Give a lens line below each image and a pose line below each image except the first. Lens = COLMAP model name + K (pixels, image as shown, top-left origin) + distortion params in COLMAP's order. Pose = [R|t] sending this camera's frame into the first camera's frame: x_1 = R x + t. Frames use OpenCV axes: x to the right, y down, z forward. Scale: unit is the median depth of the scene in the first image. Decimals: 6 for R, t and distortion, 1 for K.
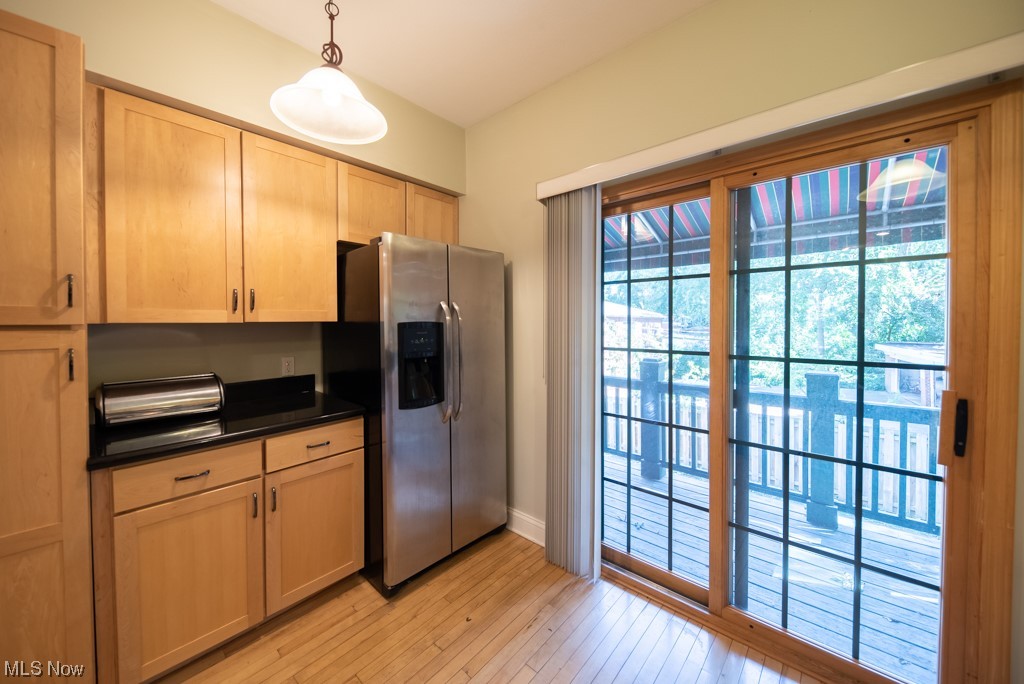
lens RADIAL K [[372.6, 0, 509.8], [0, 372.6, 326.0], [0, 0, 1]] dist [0.000341, -0.000045]
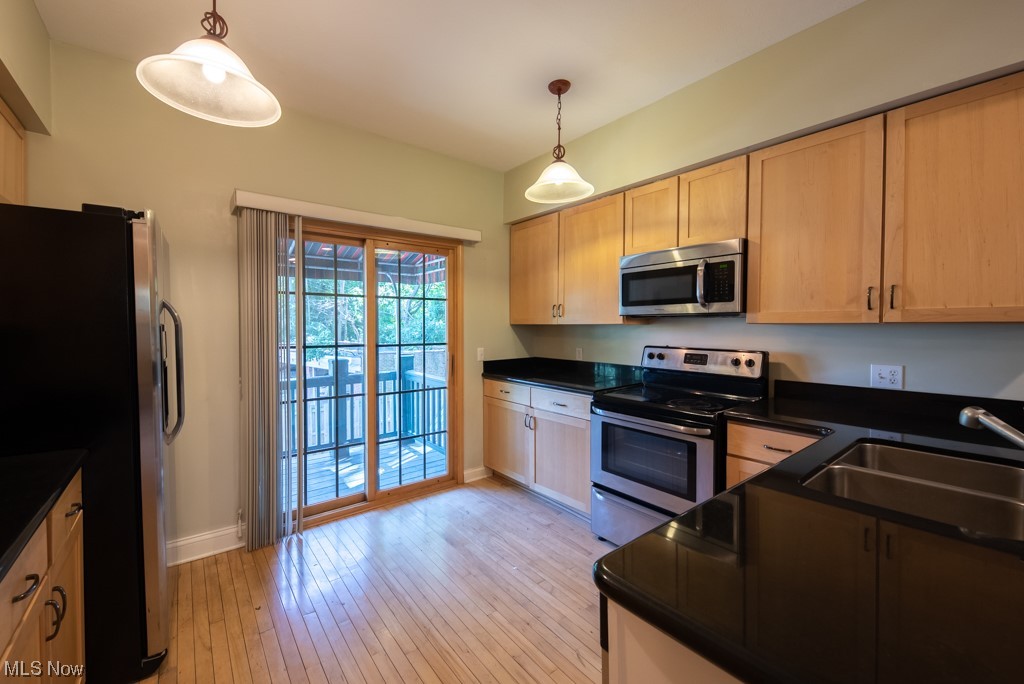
lens RADIAL K [[395.5, 0, 493.1], [0, 395.5, 336.2], [0, 0, 1]] dist [-0.000058, -0.000049]
pose [[0.186658, -0.024025, 0.982131, -1.309500], [0.013776, 0.999667, 0.021835, 0.008305], [-0.982328, 0.009454, 0.186927, 0.164398]]
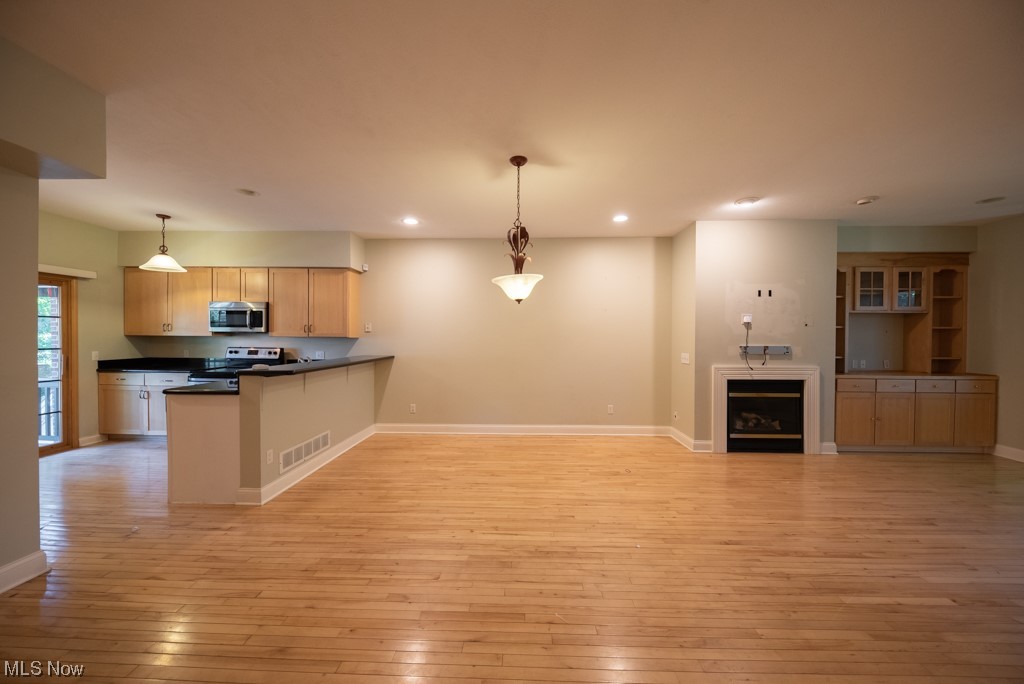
lens RADIAL K [[357.1, 0, 514.5], [0, 357.1, 342.2], [0, 0, 1]] dist [0.013940, -0.007116]
pose [[-0.642919, -0.013508, 0.765815, -3.810454], [0.003356, 0.999785, 0.020452, -0.001967], [-0.765926, 0.015719, -0.642736, -0.111419]]
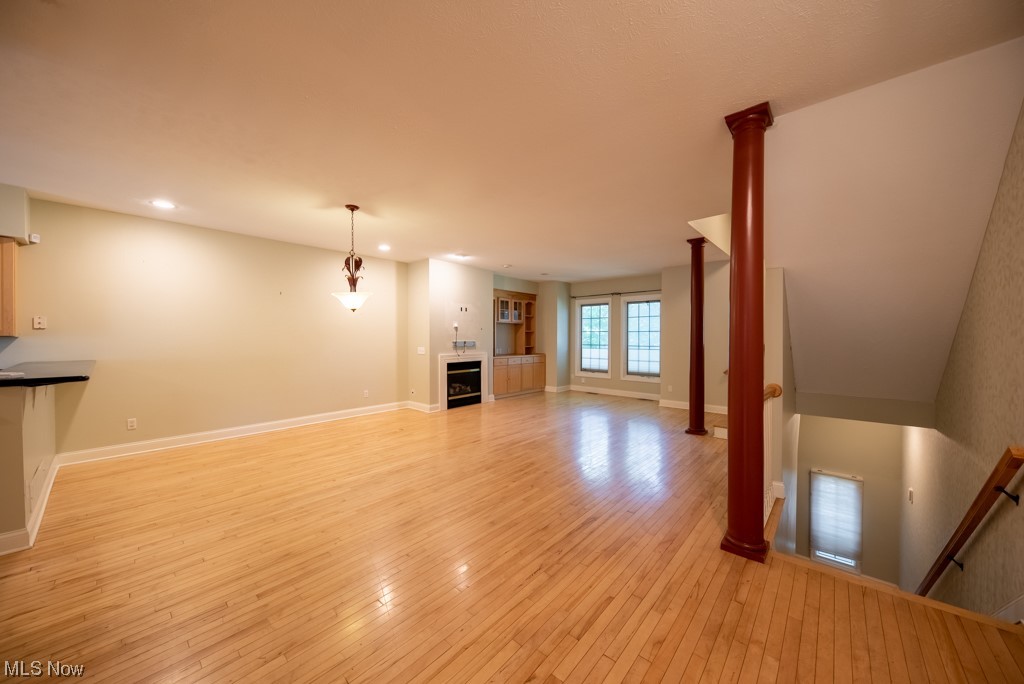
lens RADIAL K [[362.0, 0, 516.1], [0, 362.0, 340.7], [0, 0, 1]] dist [0.000222, -0.000167]
pose [[-0.999882, -0.002841, -0.015073, -3.490333], [-0.003152, 0.999782, 0.020661, -0.015597], [0.015011, 0.020706, -0.999673, 1.382054]]
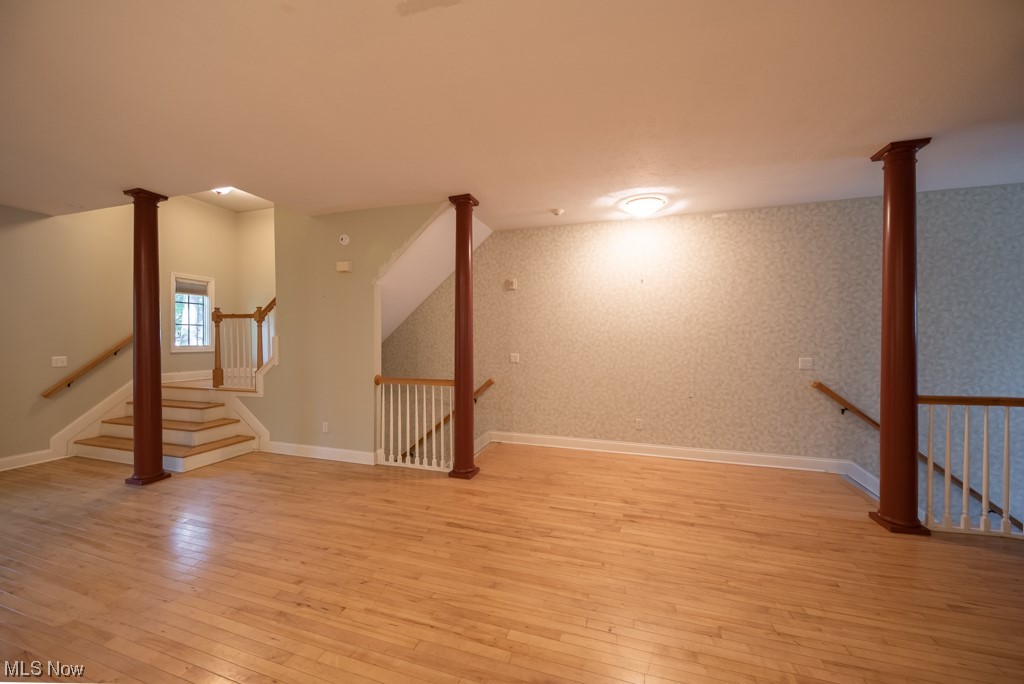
lens RADIAL K [[362.0, 0, 516.1], [0, 362.0, 340.7], [0, 0, 1]] dist [0.000222, -0.000167]
pose [[0.427797, 0.005140, -0.903860, -2.053056], [-0.009398, 0.999955, 0.001238, 0.011194], [0.903826, 0.007965, 0.427826, -1.074167]]
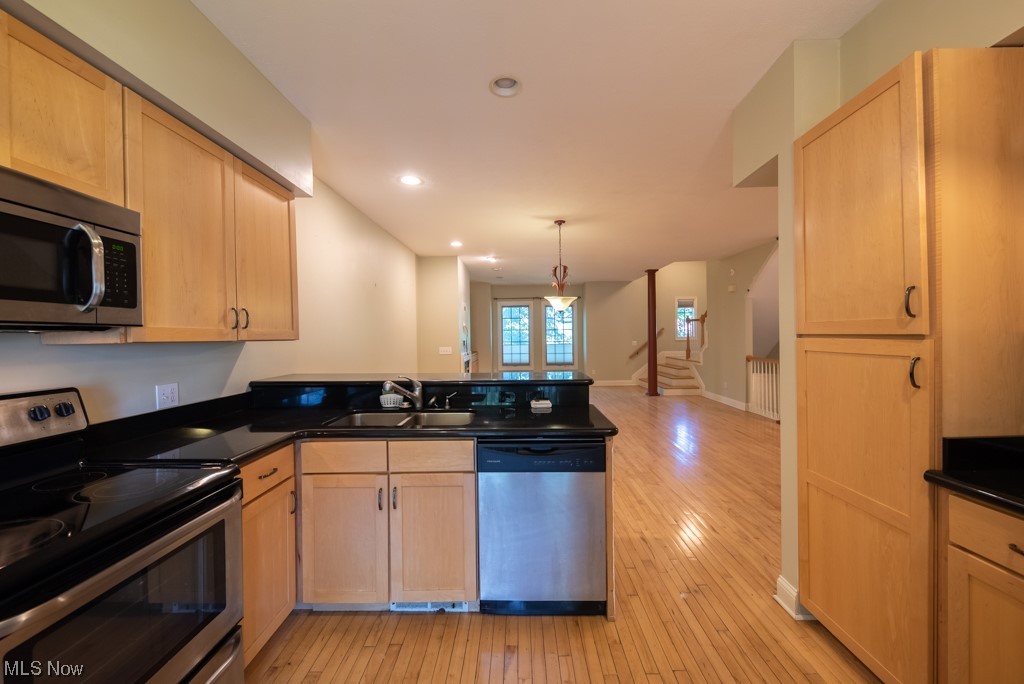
lens RADIAL K [[392.5, 0, 512.6], [0, 392.5, 341.2], [0, 0, 1]] dist [0.013686, -0.006443]
pose [[-0.752352, 0.020841, -0.658432, 0.333764], [0.006805, 0.999692, 0.023866, -0.015121], [0.658726, 0.013475, -0.752262, 0.904540]]
